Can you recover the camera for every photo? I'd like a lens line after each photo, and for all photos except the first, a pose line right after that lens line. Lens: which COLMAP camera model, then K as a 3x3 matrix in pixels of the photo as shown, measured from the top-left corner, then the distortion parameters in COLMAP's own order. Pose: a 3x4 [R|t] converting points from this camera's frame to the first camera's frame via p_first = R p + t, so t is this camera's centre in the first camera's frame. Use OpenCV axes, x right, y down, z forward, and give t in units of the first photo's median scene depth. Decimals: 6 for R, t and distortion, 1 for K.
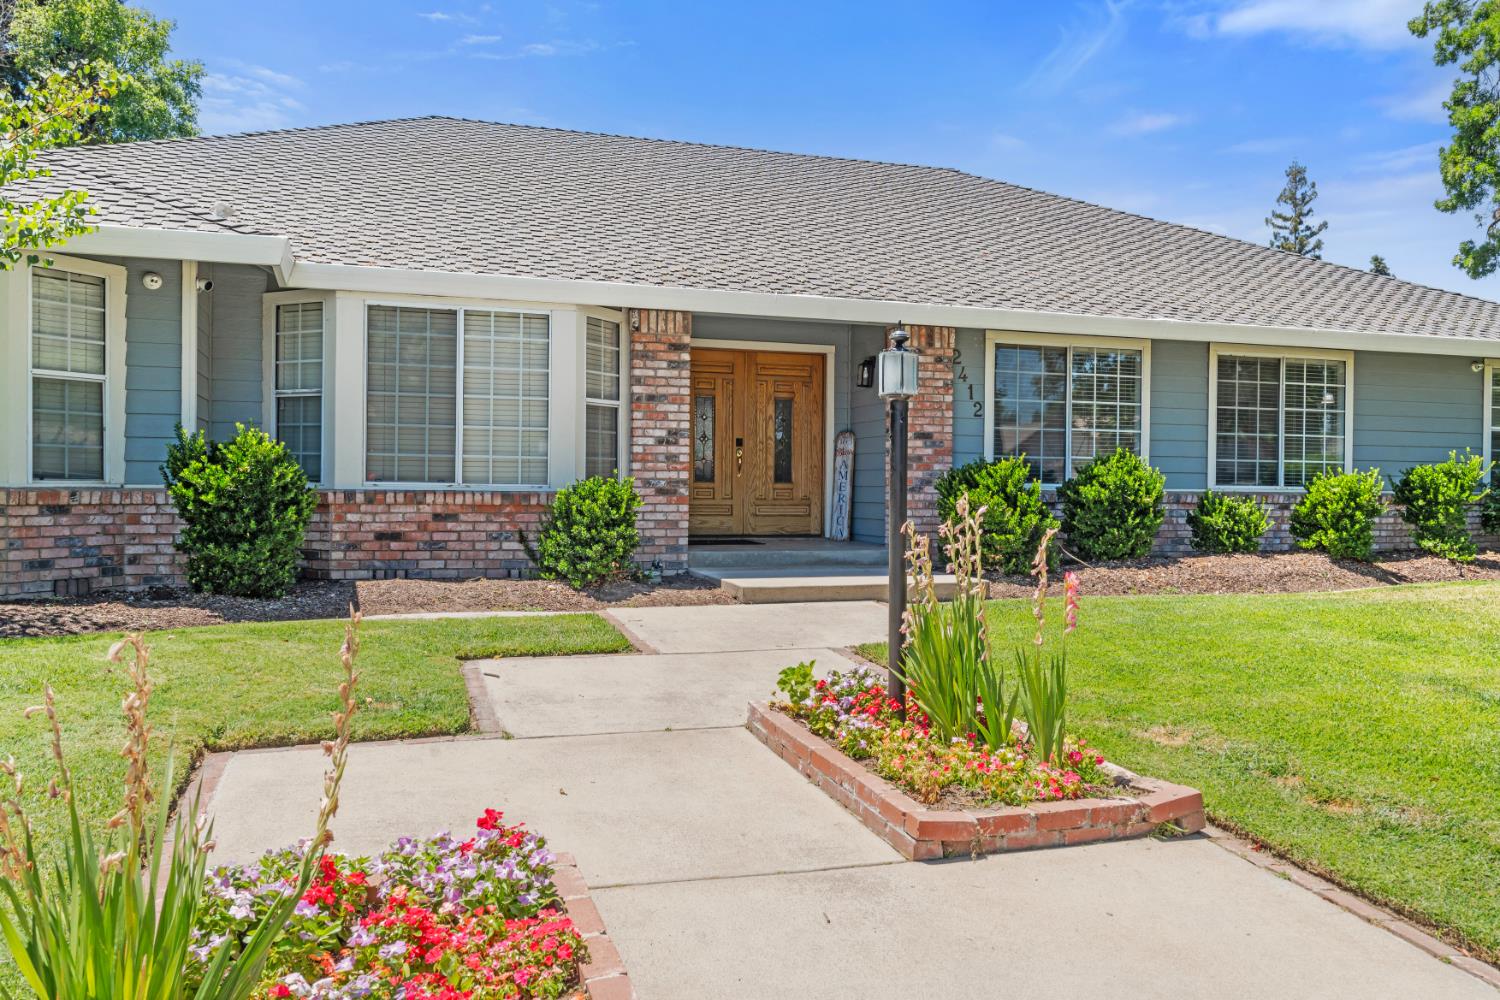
lens RADIAL K [[1165.9, 0, 747.7], [0, 1165.9, 497.2], [0, 0, 1]] dist [0.007591, -0.007360]
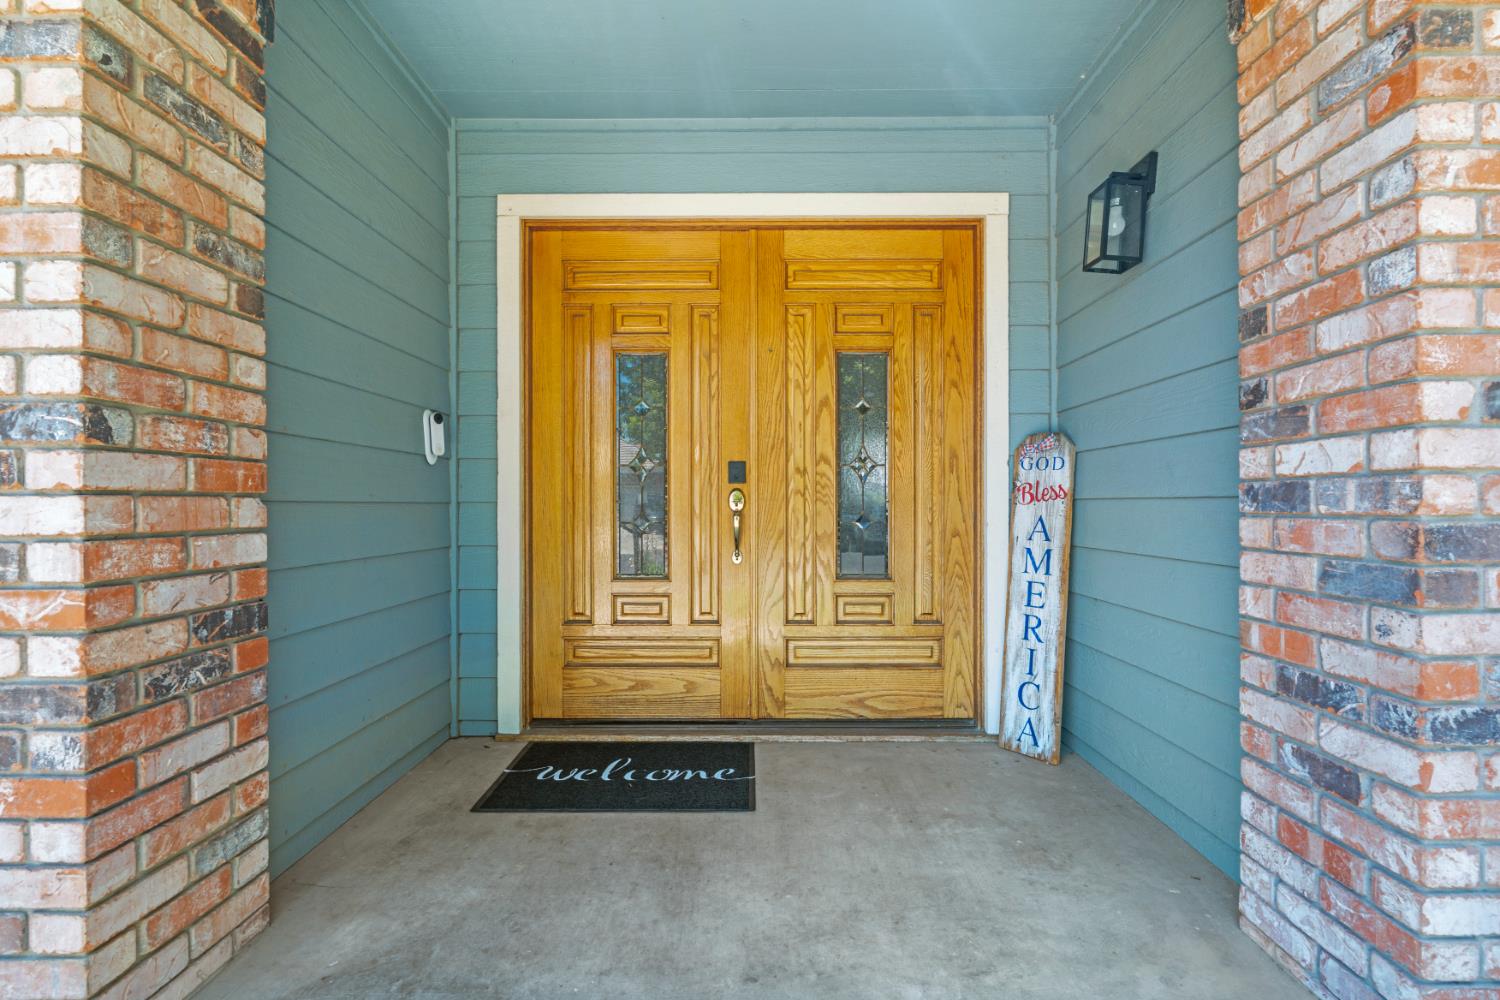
lens RADIAL K [[688.9, 0, 752.1], [0, 688.9, 507.5], [0, 0, 1]] dist [-0.000023, 0.000085]
pose [[0.948447, -0.010348, -0.316767, 0.070194], [0.008302, 0.999935, -0.007808, -0.035454], [0.316827, 0.004775, 0.948471, 0.822768]]
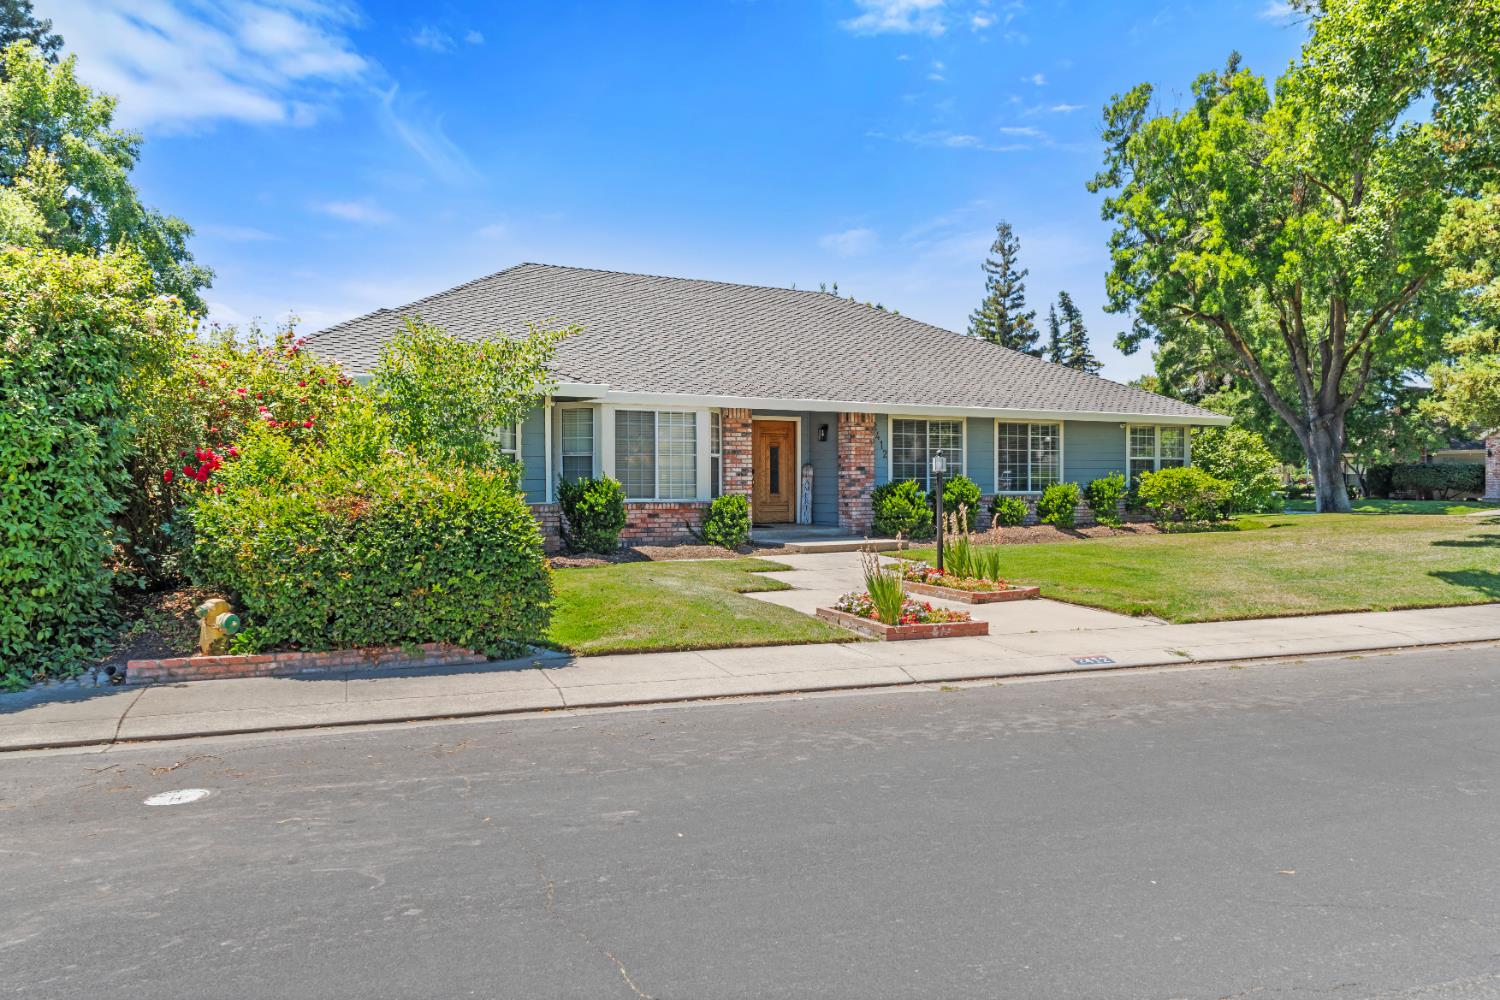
lens RADIAL K [[1111.3, 0, 753.4], [0, 1111.3, 500.3], [0, 0, 1]] dist [0.002868, -0.000284]
pose [[0.975479, -0.017565, 0.219390, -0.398113], [0.016093, 0.999834, 0.008495, -0.017576], [-0.219503, -0.004756, 0.975600, -0.700043]]
